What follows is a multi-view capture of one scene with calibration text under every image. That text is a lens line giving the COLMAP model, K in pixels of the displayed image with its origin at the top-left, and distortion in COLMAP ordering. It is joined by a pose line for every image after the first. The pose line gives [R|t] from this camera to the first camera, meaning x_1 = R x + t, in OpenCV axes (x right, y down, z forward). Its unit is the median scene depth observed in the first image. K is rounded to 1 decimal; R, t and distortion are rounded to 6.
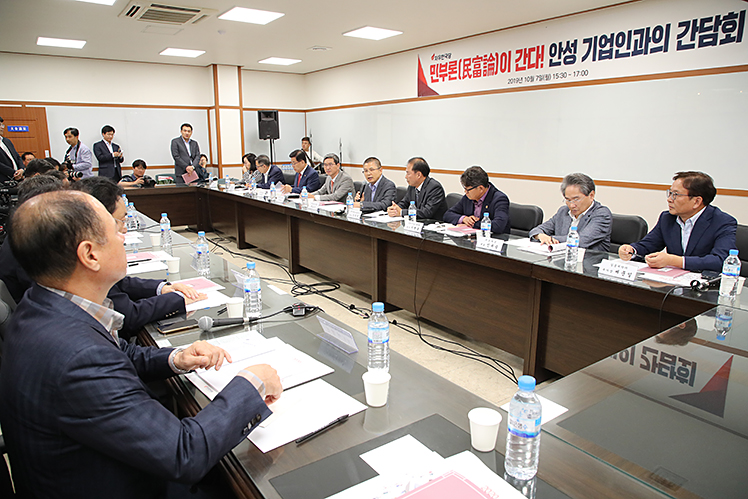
lens RADIAL K [[508.1, 0, 373.2], [0, 508.1, 251.8], [0, 0, 1]] dist [-0.051032, 0.021152]
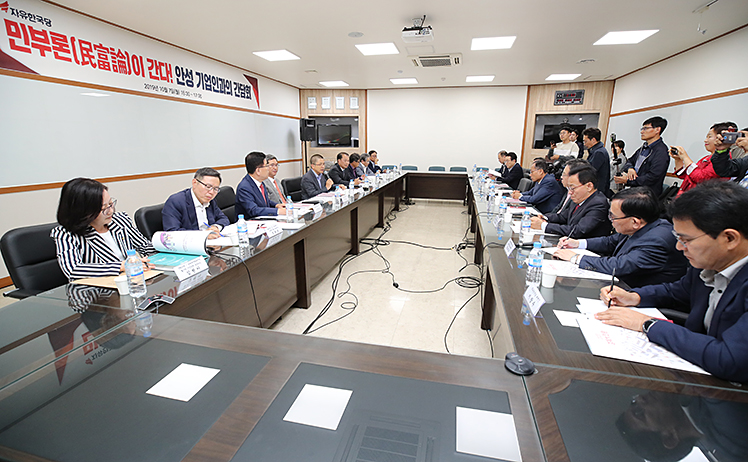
lens RADIAL K [[344.8, 0, 378.0], [0, 344.8, 229.9], [0, 0, 1]] dist [0.009543, 0.002555]
pose [[-0.670138, -0.203641, 0.713755, -0.749235], [0.132138, 0.913534, 0.384702, -0.317372], [-0.730380, 0.352117, -0.585285, 1.348871]]
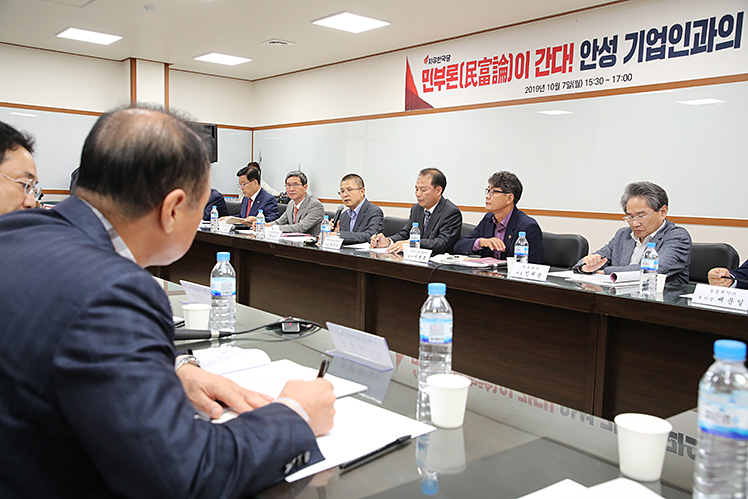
lens RADIAL K [[667.2, 0, 374.0], [0, 667.2, 253.5], [0, 0, 1]] dist [0.027889, 0.041274]
pose [[0.997279, 0.024606, 0.069498, -0.033824], [-0.016242, 0.992827, -0.118454, 0.041982], [-0.071914, 0.117003, 0.990524, 0.031512]]
